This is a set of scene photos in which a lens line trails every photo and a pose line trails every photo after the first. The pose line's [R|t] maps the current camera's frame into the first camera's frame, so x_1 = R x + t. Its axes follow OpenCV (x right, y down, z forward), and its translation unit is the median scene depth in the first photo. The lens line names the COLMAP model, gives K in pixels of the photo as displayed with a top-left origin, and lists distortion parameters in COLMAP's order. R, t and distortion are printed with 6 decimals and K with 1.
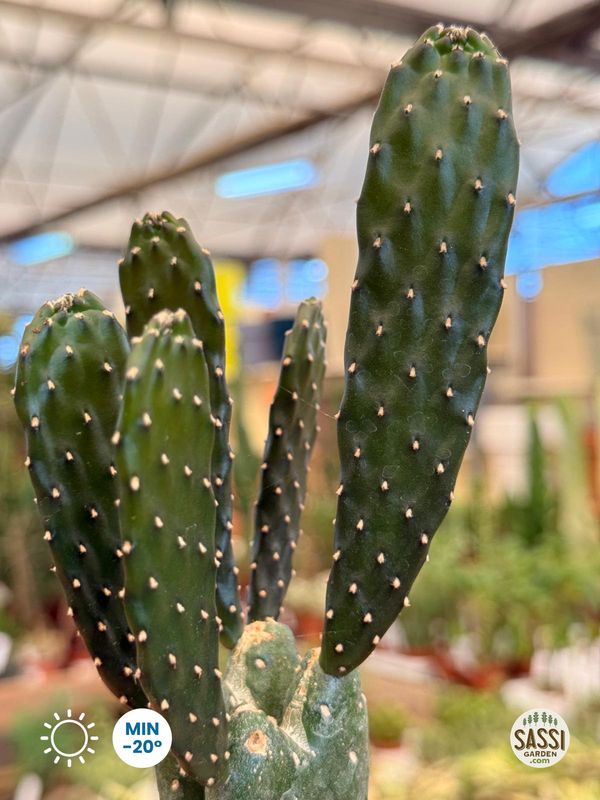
lens RADIAL K [[1130.7, 0, 300.0], [0, 1130.7, 400.0], [0, 0, 1]] dist [0.103368, -0.016106]
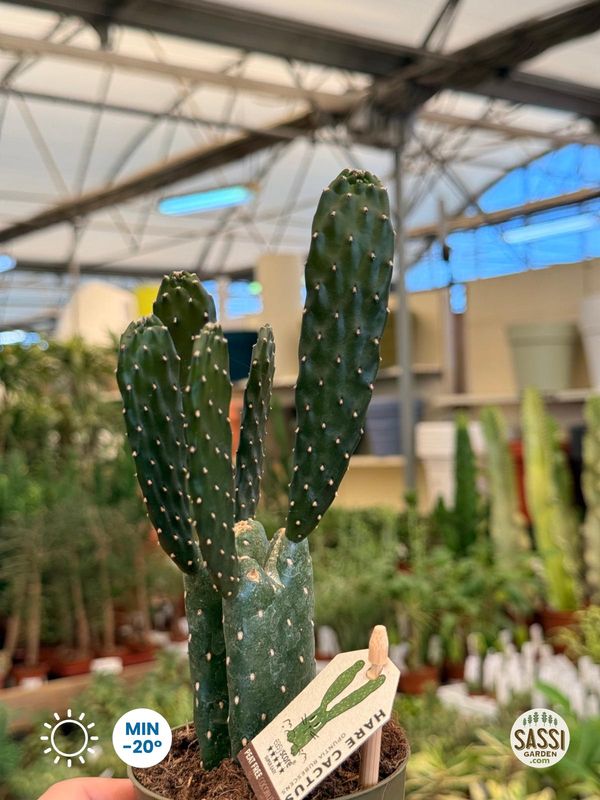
lens RADIAL K [[1130.7, 0, 300.0], [0, 1130.7, 400.0], [0, 0, 1]] dist [0.103368, -0.016106]
pose [[0.992048, -0.012312, 0.125257, -0.182181], [0.020488, 0.997727, -0.064192, 0.149832], [-0.124182, 0.066248, 0.990045, -0.735365]]
